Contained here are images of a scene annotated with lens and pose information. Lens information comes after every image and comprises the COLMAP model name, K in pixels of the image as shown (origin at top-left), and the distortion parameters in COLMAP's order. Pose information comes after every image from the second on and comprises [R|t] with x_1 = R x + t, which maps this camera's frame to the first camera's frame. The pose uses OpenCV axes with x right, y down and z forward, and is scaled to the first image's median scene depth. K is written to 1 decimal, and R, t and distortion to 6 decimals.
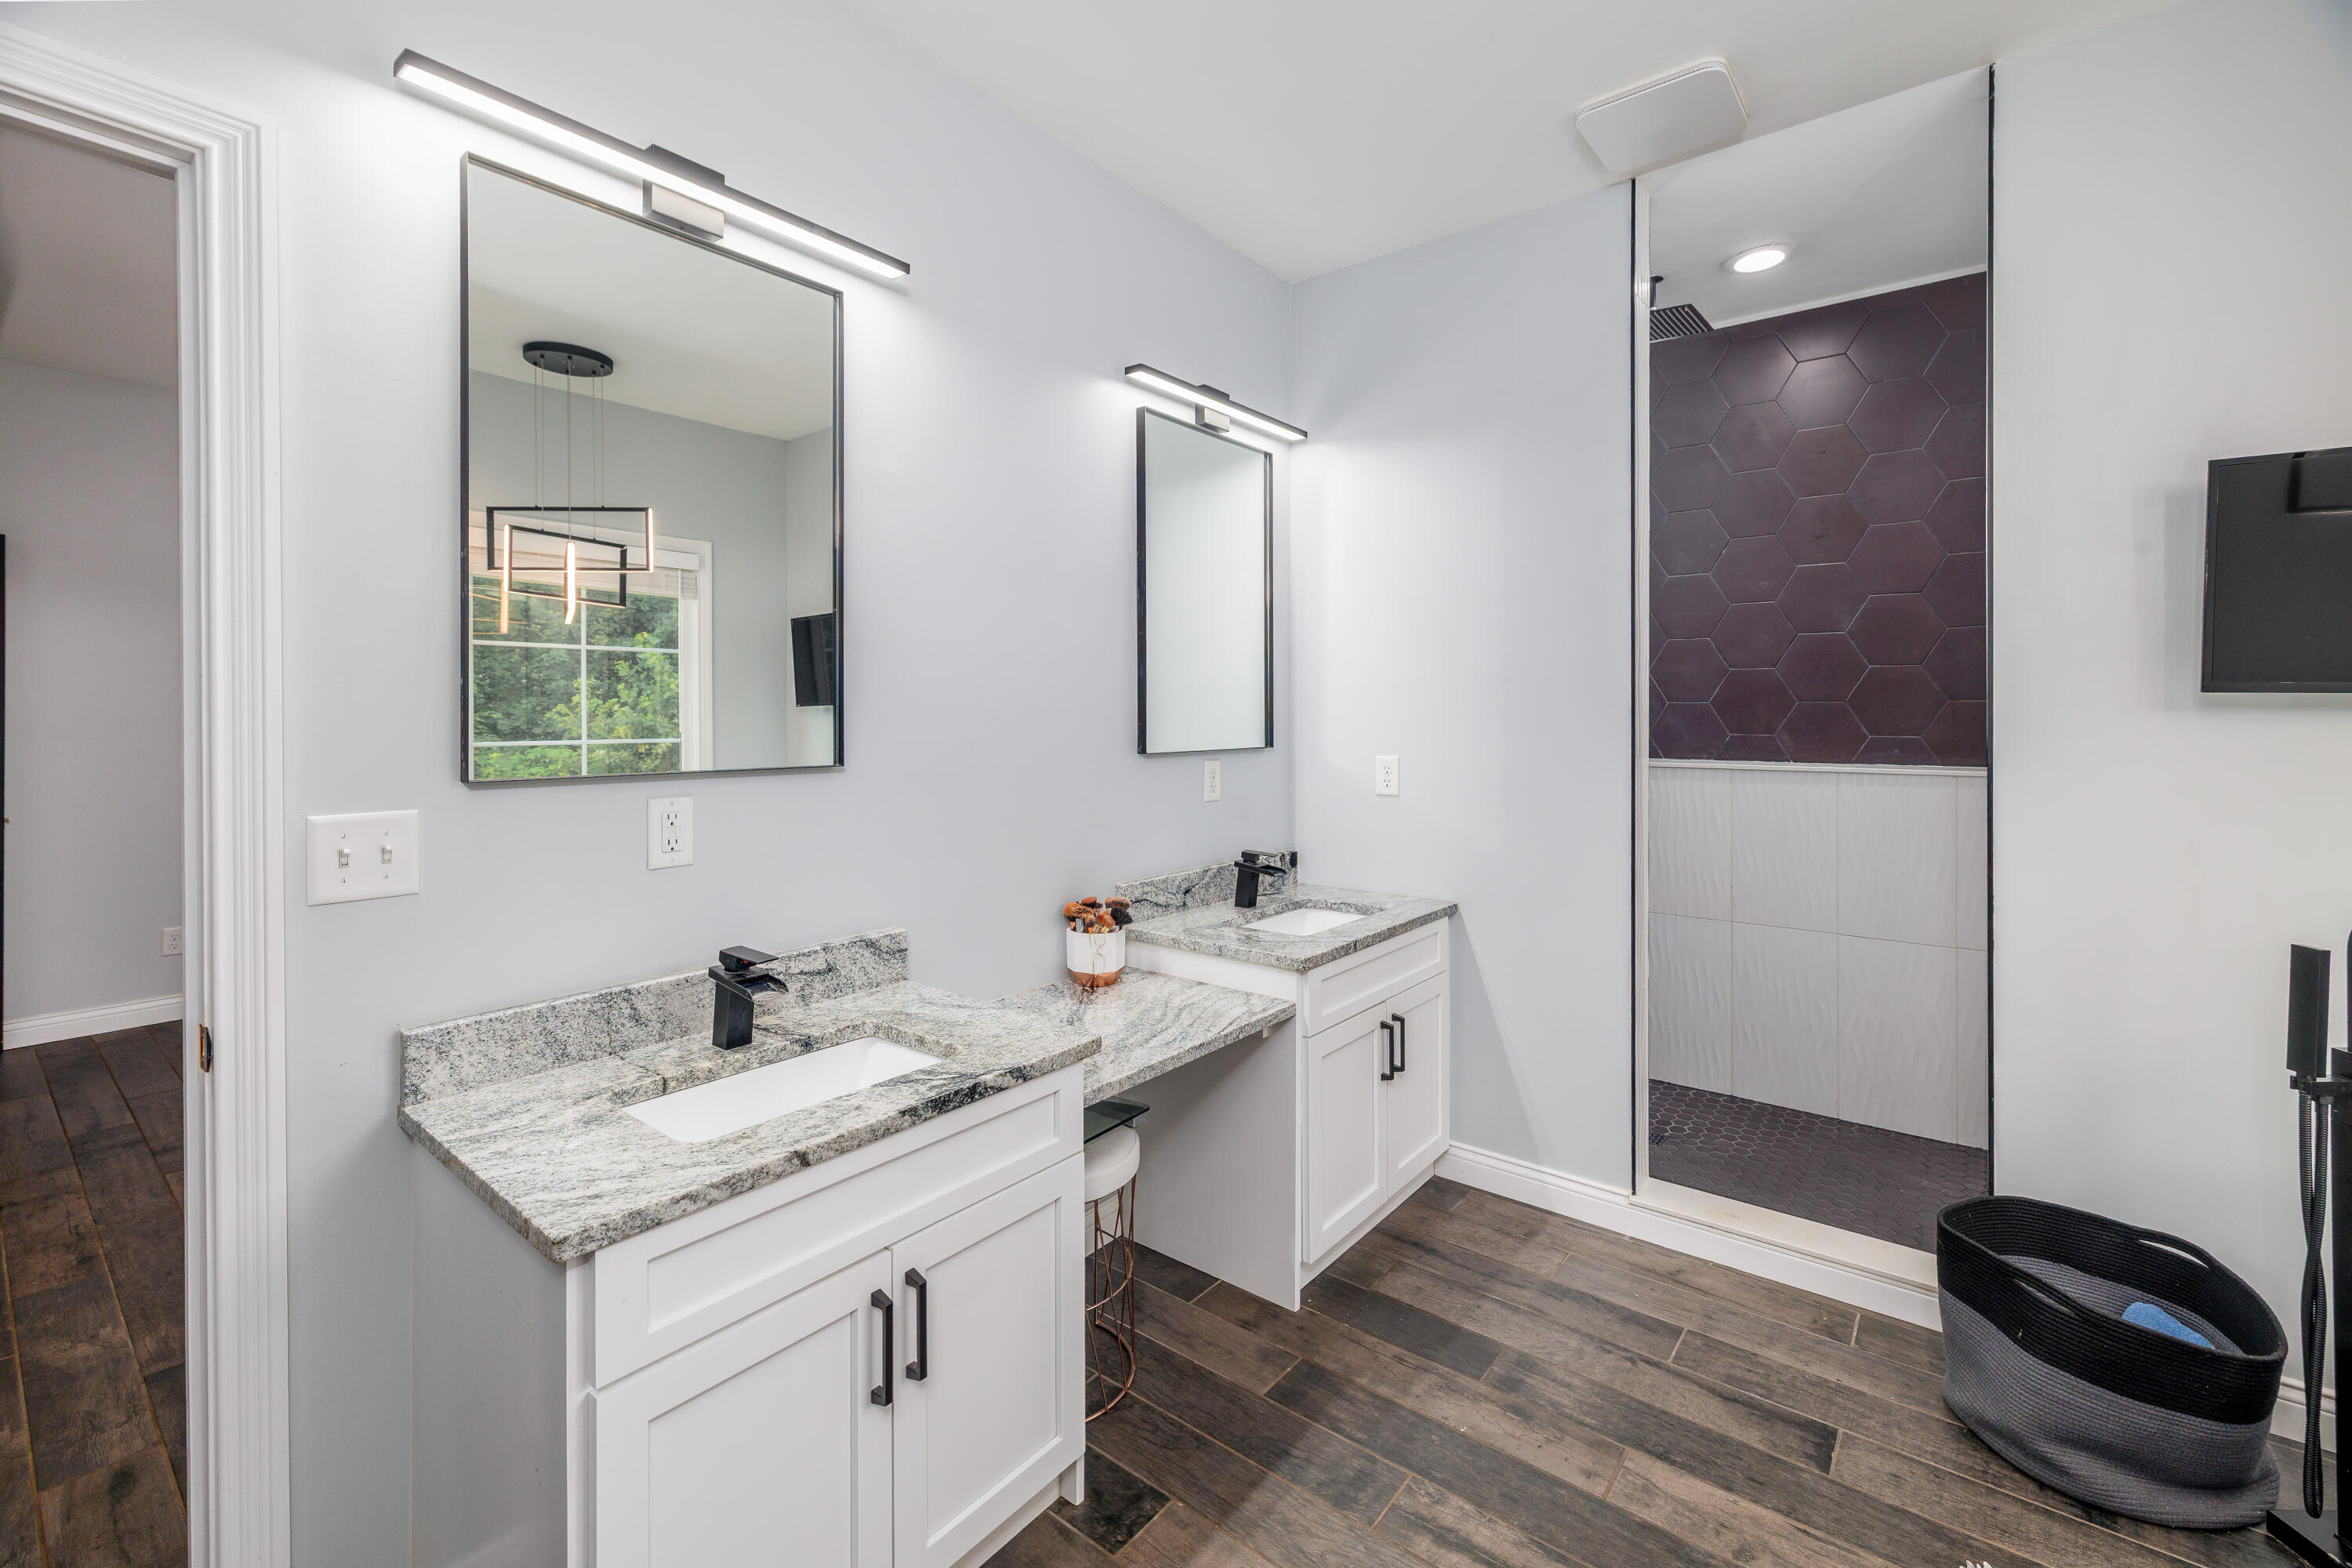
lens RADIAL K [[985.4, 0, 1181.3], [0, 985.4, 728.5], [0, 0, 1]] dist [0.010915, -0.000001]
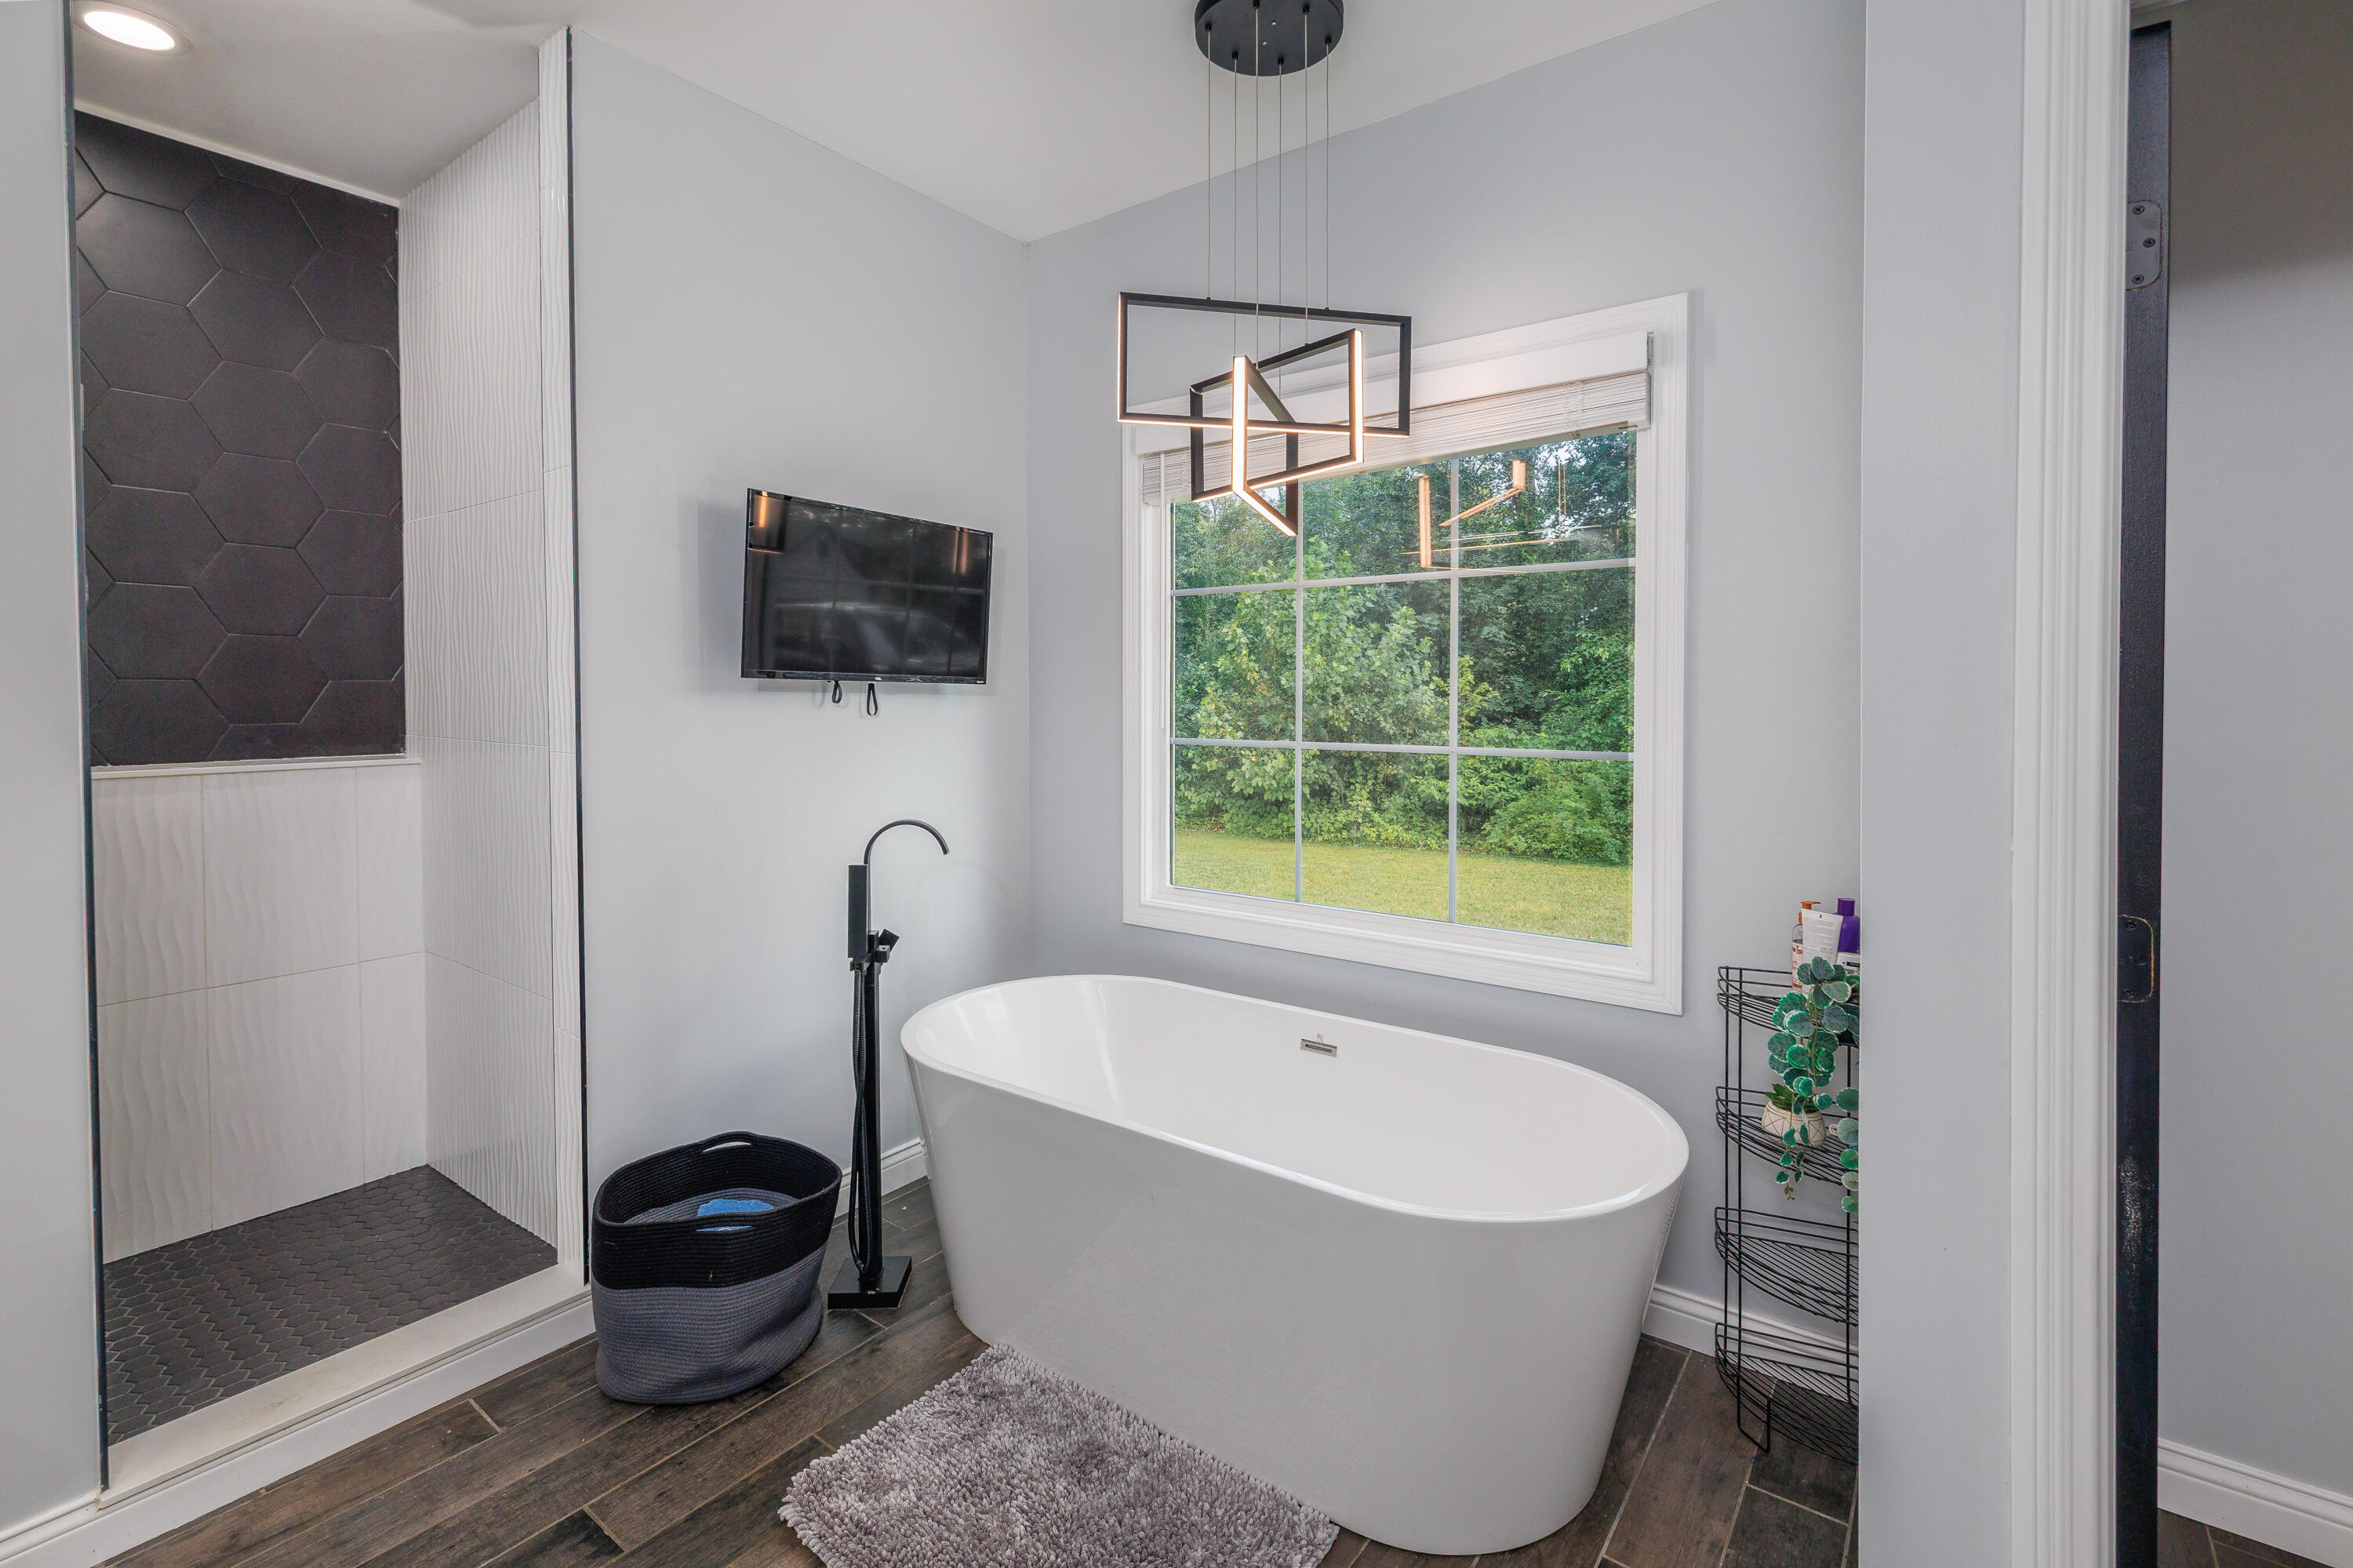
lens RADIAL K [[1056.2, 0, 1176.9], [0, 1056.2, 718.5], [0, 0, 1]] dist [0.002022, 0.000269]
pose [[-0.038382, -0.016658, 0.999124, -0.275331], [0.010880, 0.999795, 0.017087, -0.002410], [-0.999204, 0.011526, -0.038193, 0.495757]]
